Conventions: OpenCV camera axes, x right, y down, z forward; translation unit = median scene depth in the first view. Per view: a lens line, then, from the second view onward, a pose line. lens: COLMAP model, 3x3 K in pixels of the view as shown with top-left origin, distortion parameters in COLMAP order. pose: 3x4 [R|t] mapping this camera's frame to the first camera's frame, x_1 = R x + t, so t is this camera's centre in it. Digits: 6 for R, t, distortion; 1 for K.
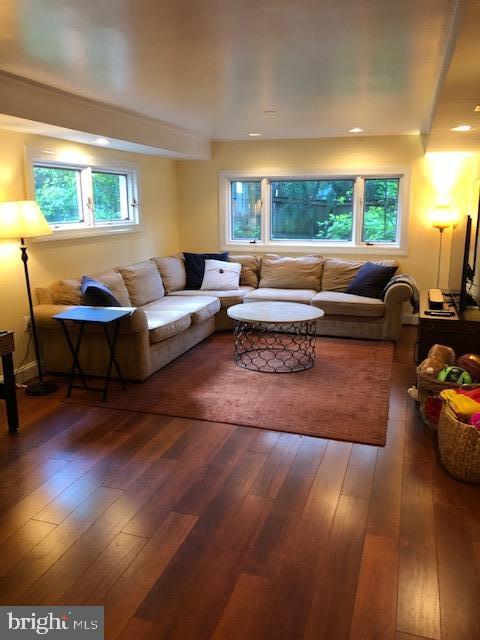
lens RADIAL K [[522.7, 0, 240.9], [0, 522.7, 320.7], [0, 0, 1]] dist [0.018668, -0.018199]
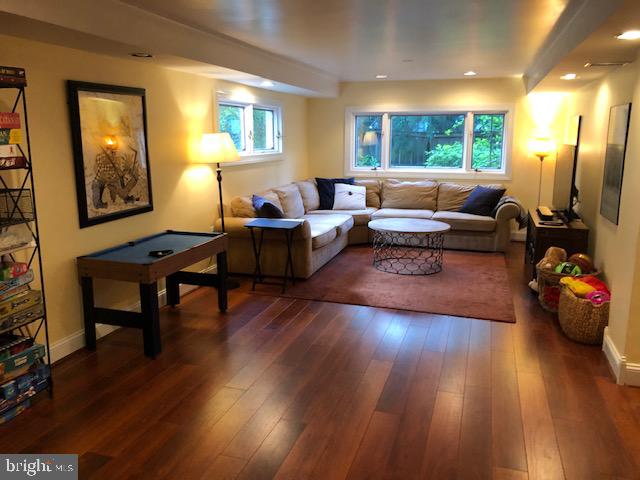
lens RADIAL K [[522.7, 0, 318.7], [0, 522.7, 238.0], [0, 0, 1]] dist [0.018668, -0.018199]
pose [[0.999994, 0.001607, 0.003221, -0.141280], [-0.001525, 0.999676, -0.025390, 0.042110], [-0.003260, 0.025385, 0.999672, -0.192923]]
